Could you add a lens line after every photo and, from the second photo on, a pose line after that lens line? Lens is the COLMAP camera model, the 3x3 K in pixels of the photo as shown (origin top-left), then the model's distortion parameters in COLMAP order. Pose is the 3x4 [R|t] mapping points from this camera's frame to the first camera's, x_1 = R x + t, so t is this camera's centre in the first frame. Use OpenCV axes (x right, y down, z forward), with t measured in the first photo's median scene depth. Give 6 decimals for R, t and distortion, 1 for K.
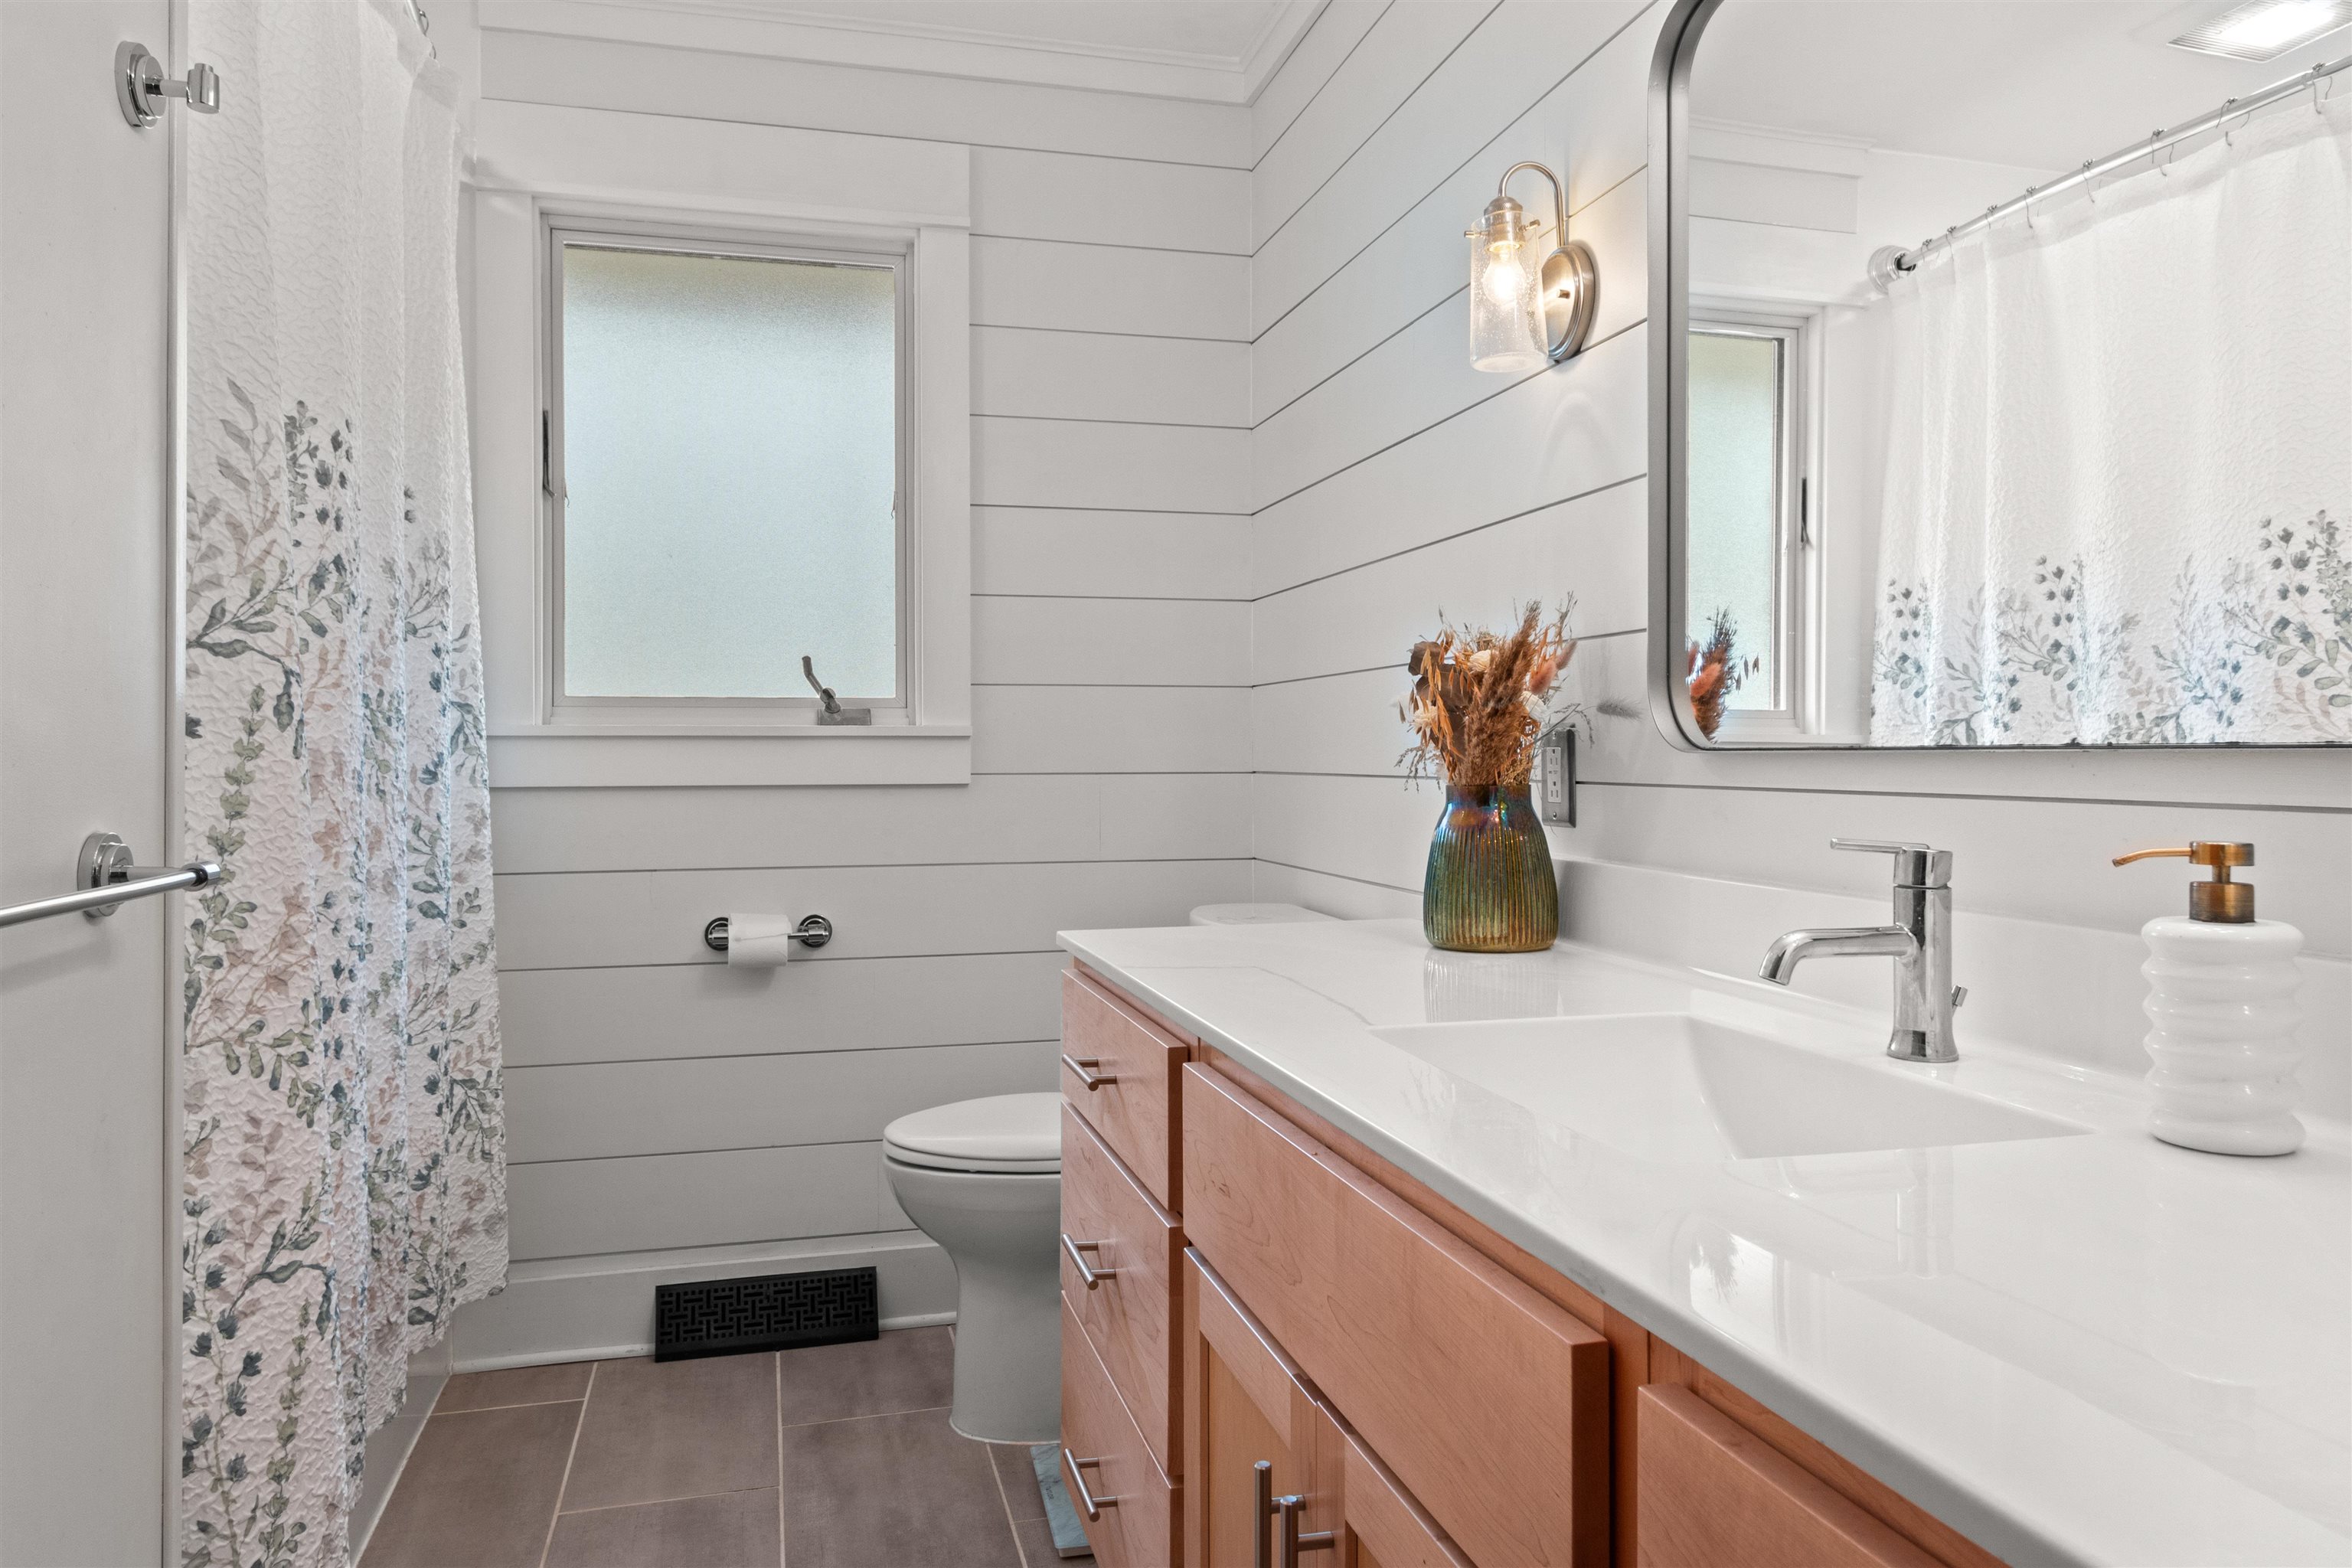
lens RADIAL K [[1594.1, 0, 1184.2], [0, 1594.1, 775.3], [0, 0, 1]] dist [-0.018905, -0.003803]
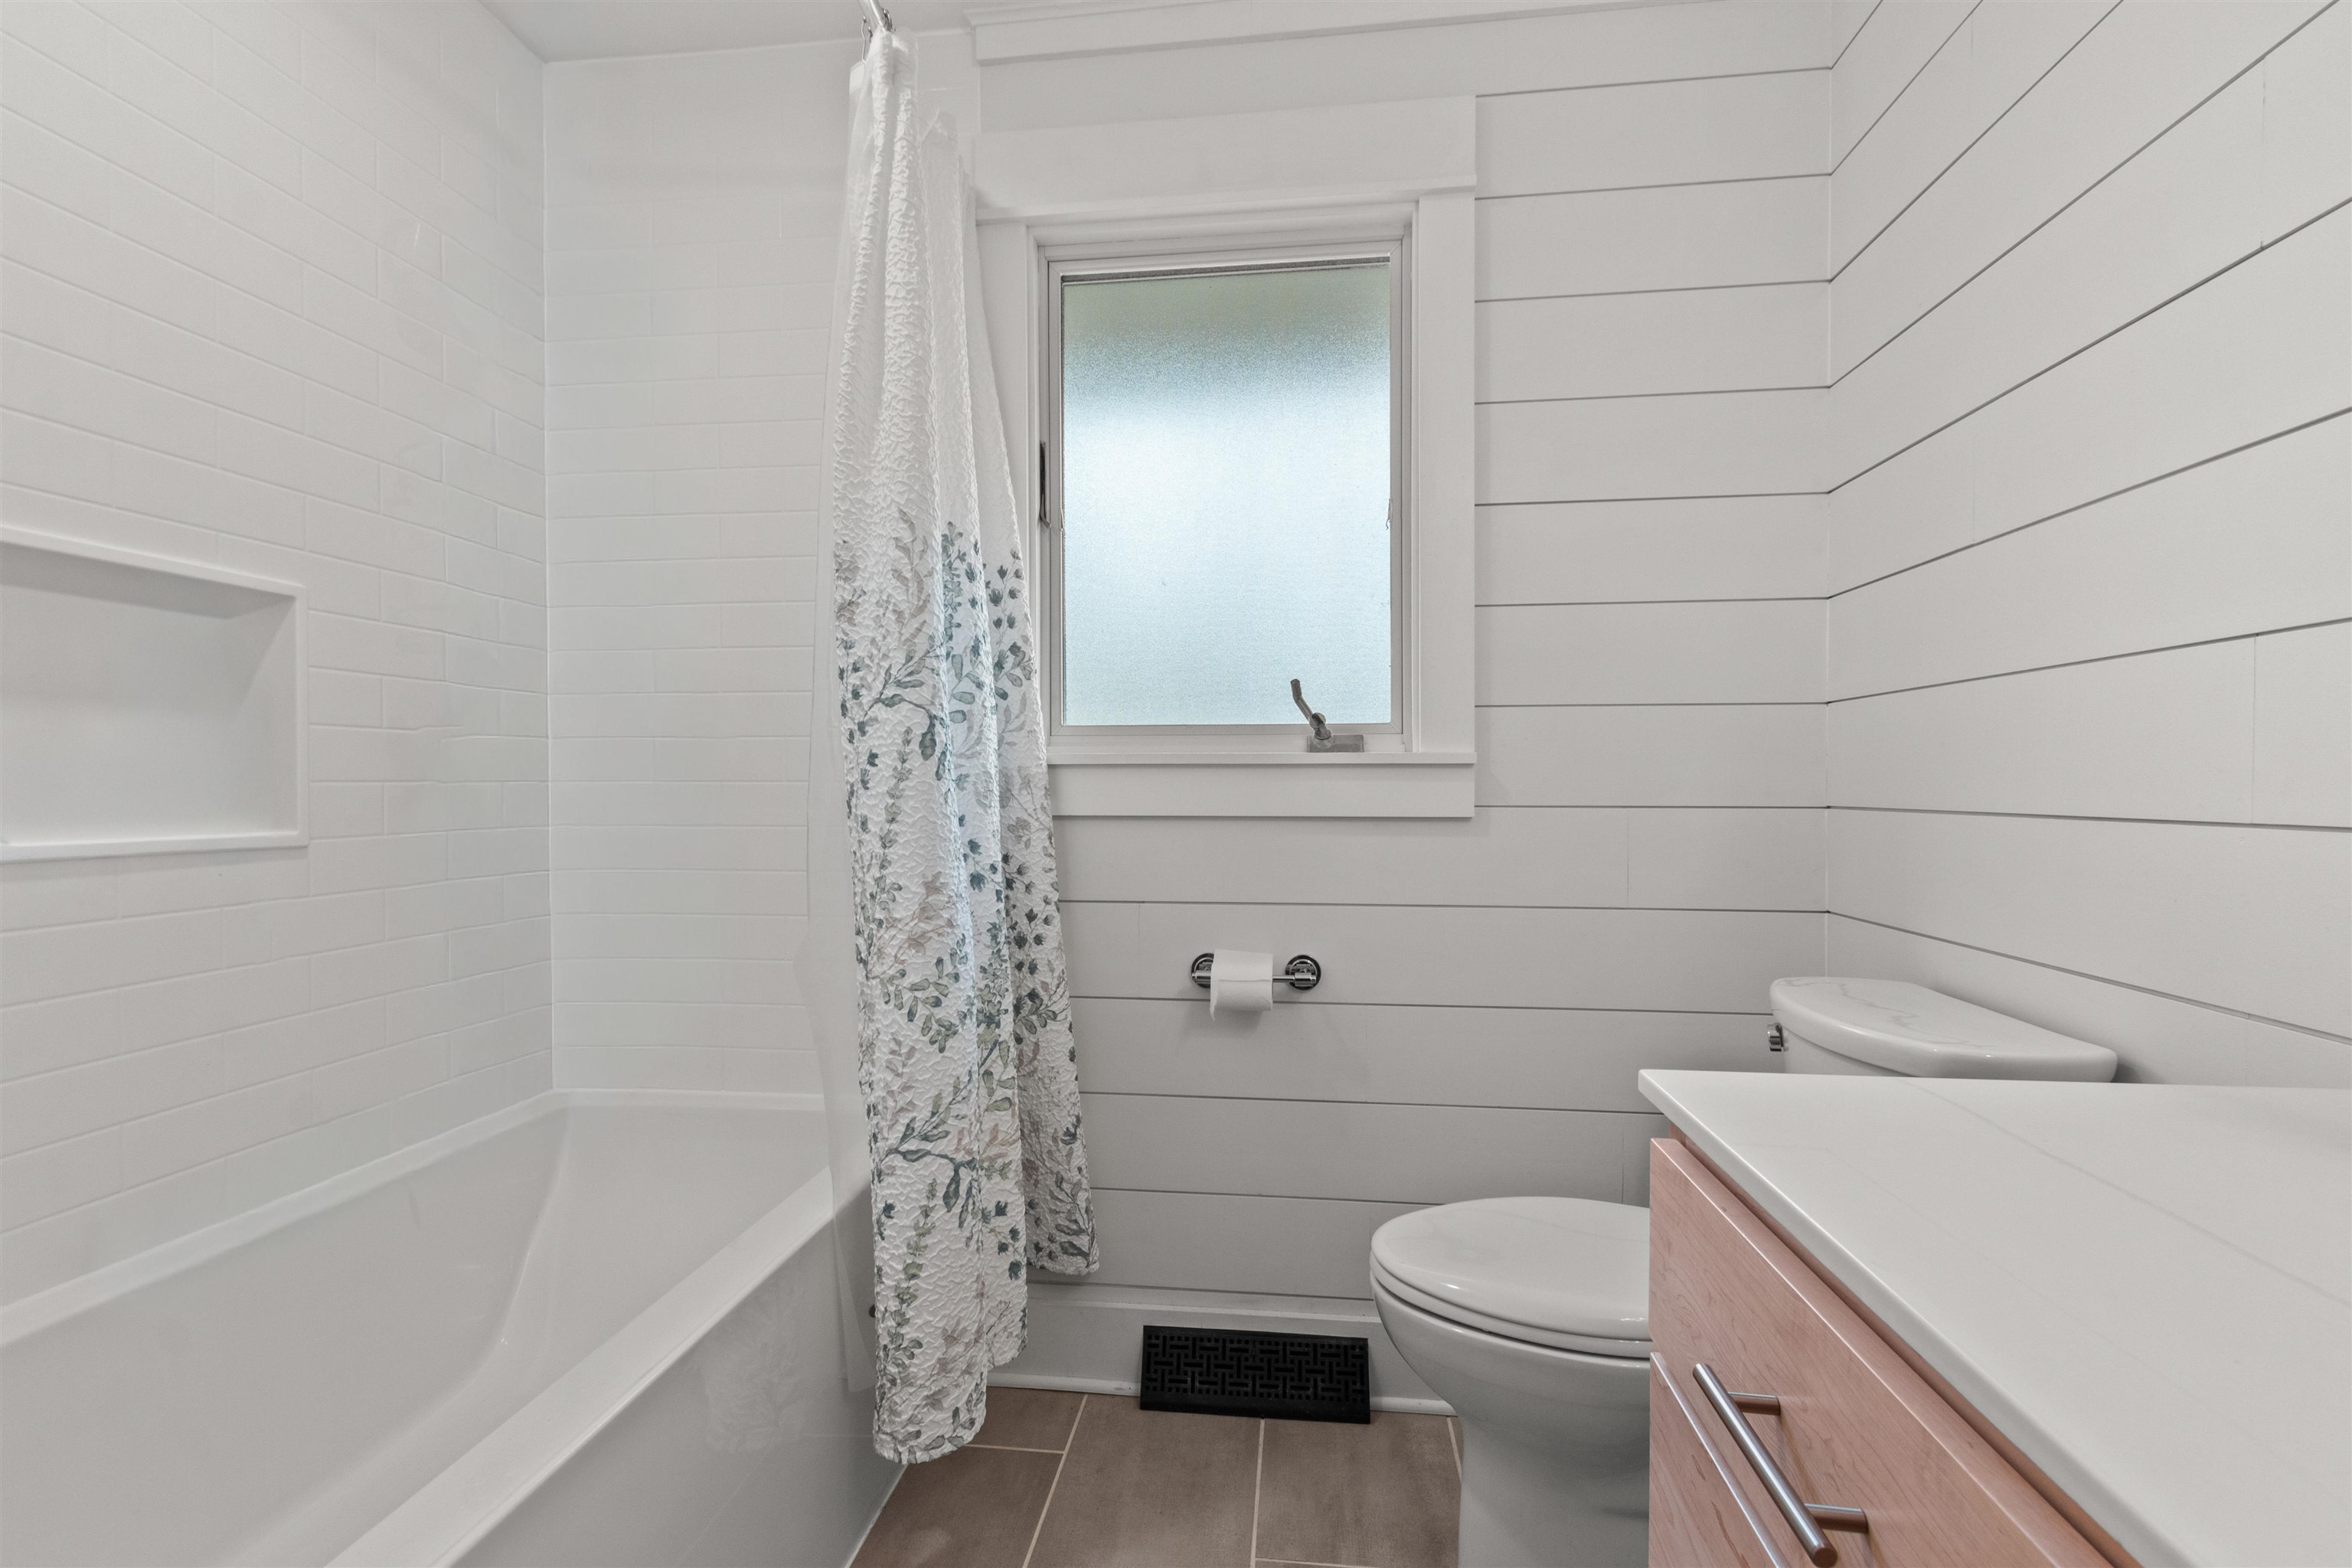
lens RADIAL K [[1090.0, 0, 1174.4], [0, 1090.0, 779.9], [0, 0, 1]] dist [0.013469, -0.002146]
pose [[0.937300, 0.001940, -0.348519, -0.078147], [-0.004248, 0.999974, -0.005856, -0.011040], [0.348499, 0.006970, 0.937283, 0.365762]]
